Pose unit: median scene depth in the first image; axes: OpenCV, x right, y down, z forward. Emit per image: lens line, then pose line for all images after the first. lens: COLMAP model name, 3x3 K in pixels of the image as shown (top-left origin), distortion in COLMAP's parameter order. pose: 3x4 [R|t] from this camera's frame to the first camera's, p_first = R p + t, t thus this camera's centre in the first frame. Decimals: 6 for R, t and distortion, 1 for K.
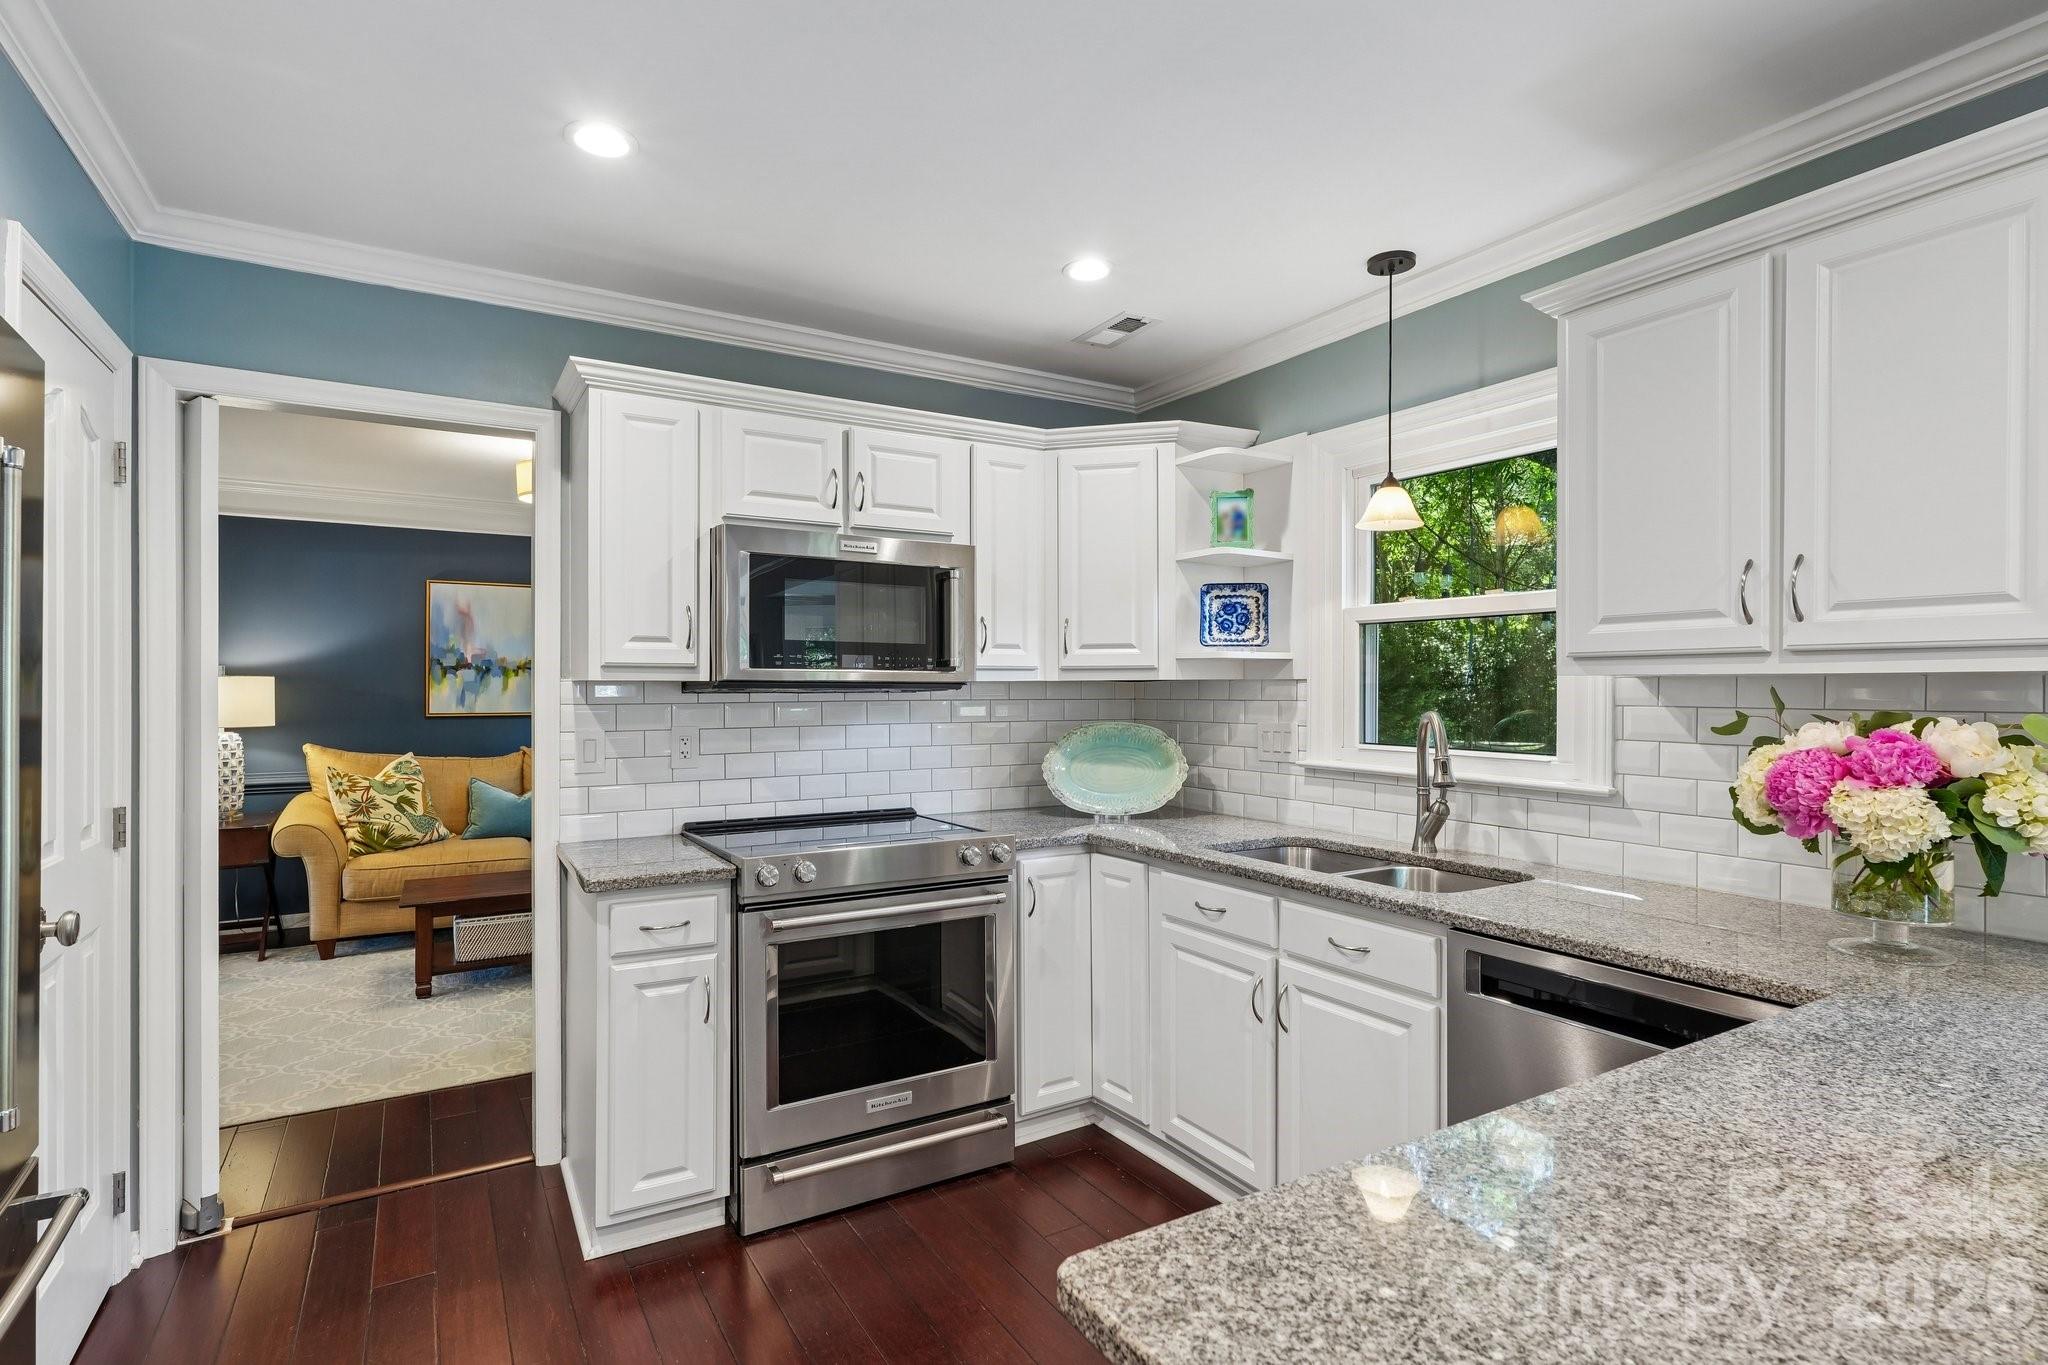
lens RADIAL K [[997.3, 0, 1020.1], [0, 997.3, 694.6], [0, 0, 1]] dist [0.000280, 0.000746]
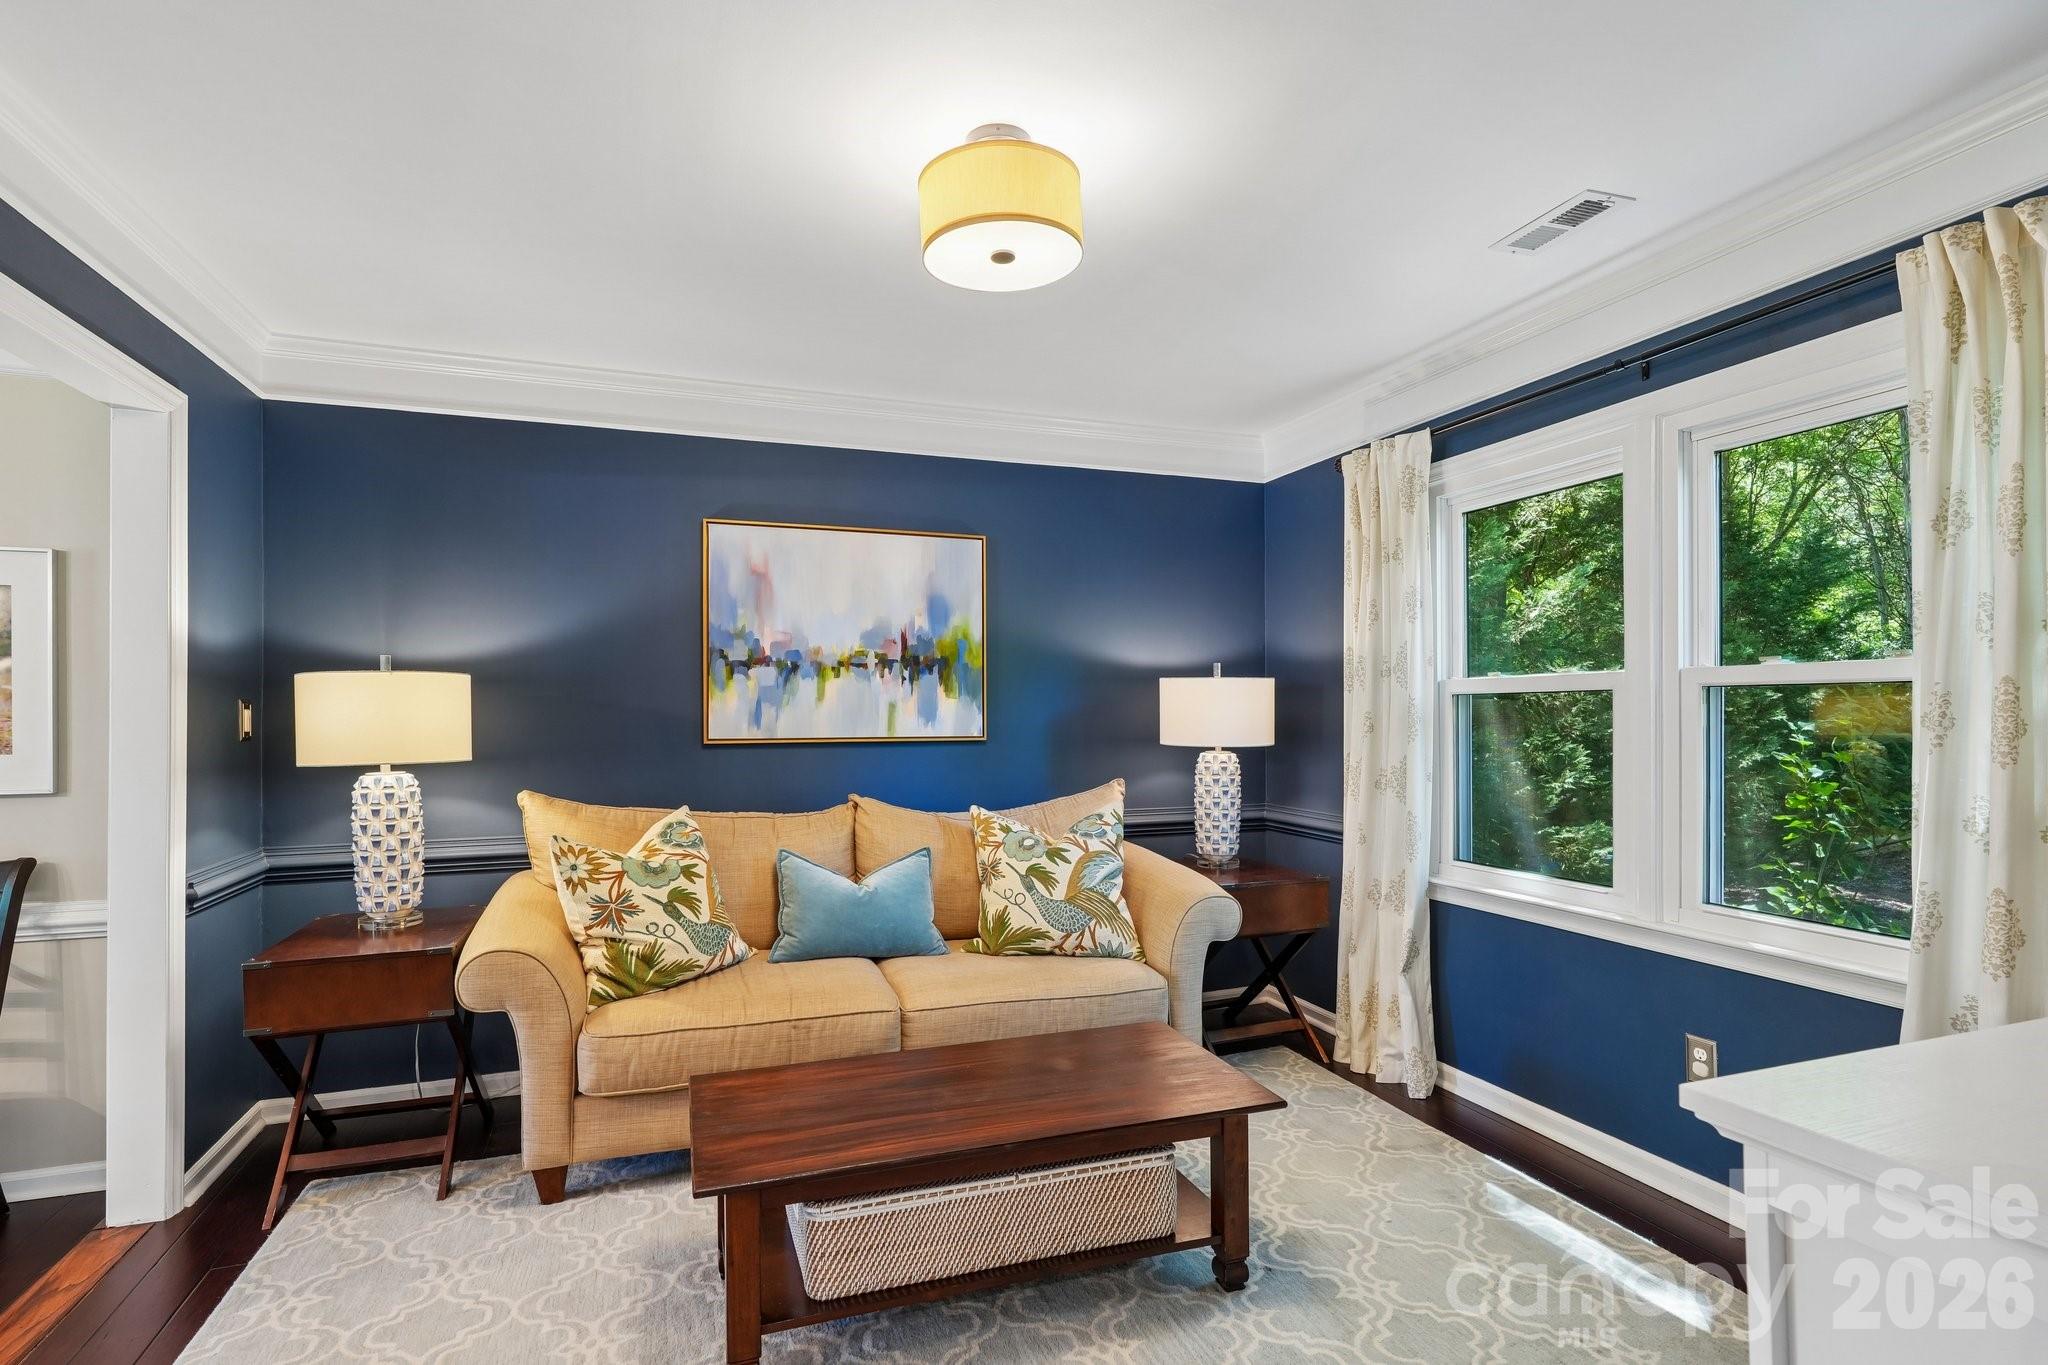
lens RADIAL K [[1027.5, 0, 1038.2], [0, 1027.5, 711.3], [0, 0, 1]] dist [0.001173, -0.019577]
pose [[0.984113, -0.006700, -0.177418, -0.544490], [0.004783, 0.999925, -0.011232, 0.019275], [0.177480, 0.010205, 0.984072, 0.807564]]
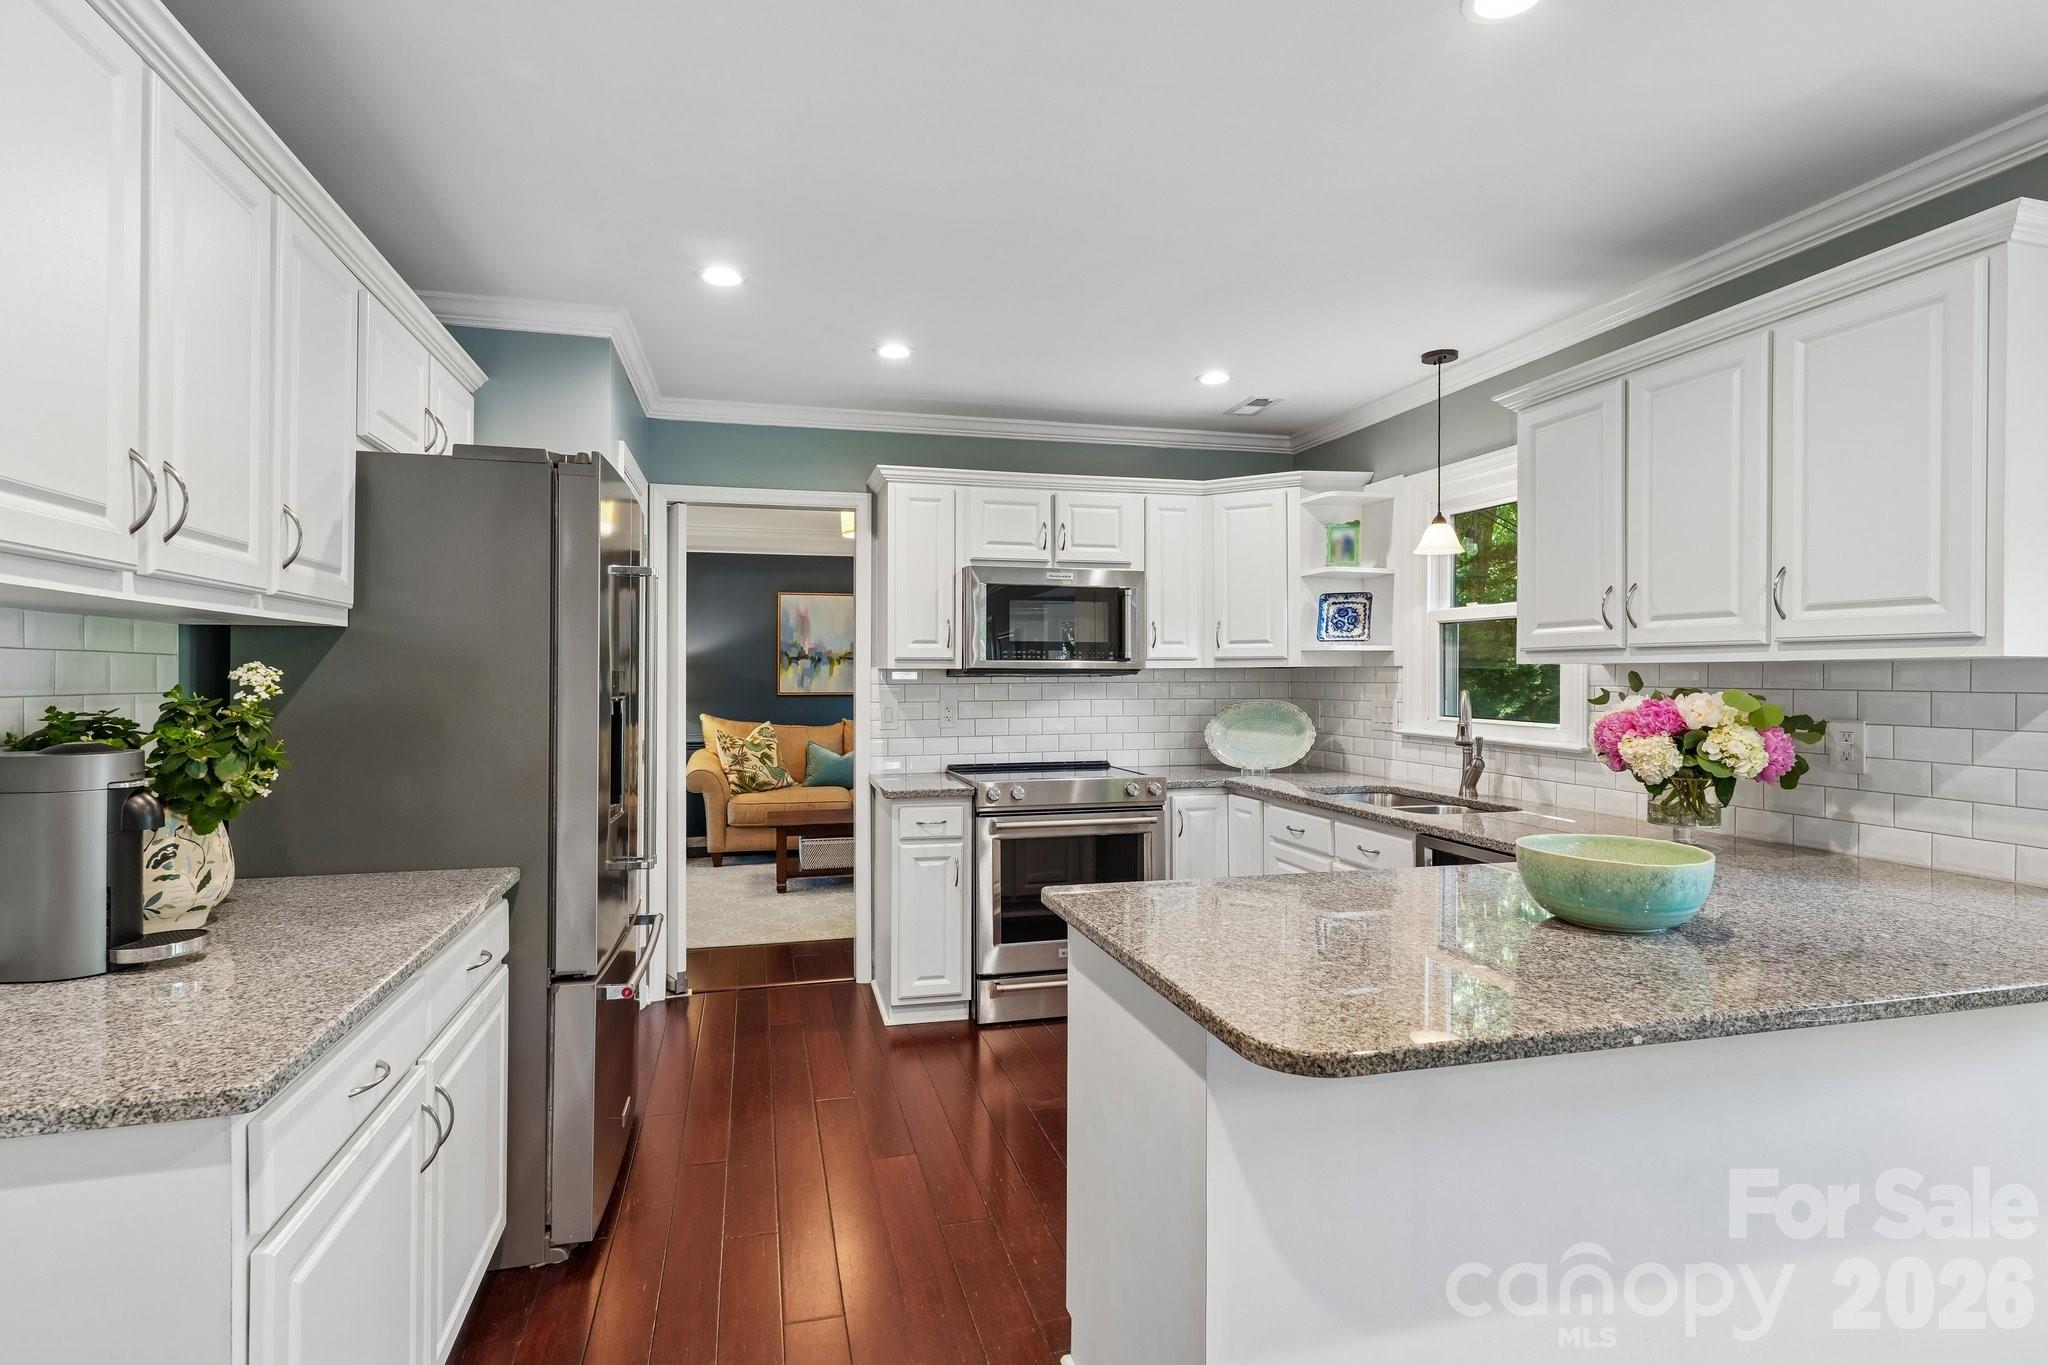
lens RADIAL K [[1004.5, 0, 1024.0], [0, 1004.5, 682.5], [0, 0, 1]] dist [0.001015, 0.000381]
pose [[0.961346, 0.001785, -0.275336, 0.172887], [-0.001147, 0.999996, 0.002476, 0.002928], [0.275340, -0.002065, 0.961345, -0.381379]]
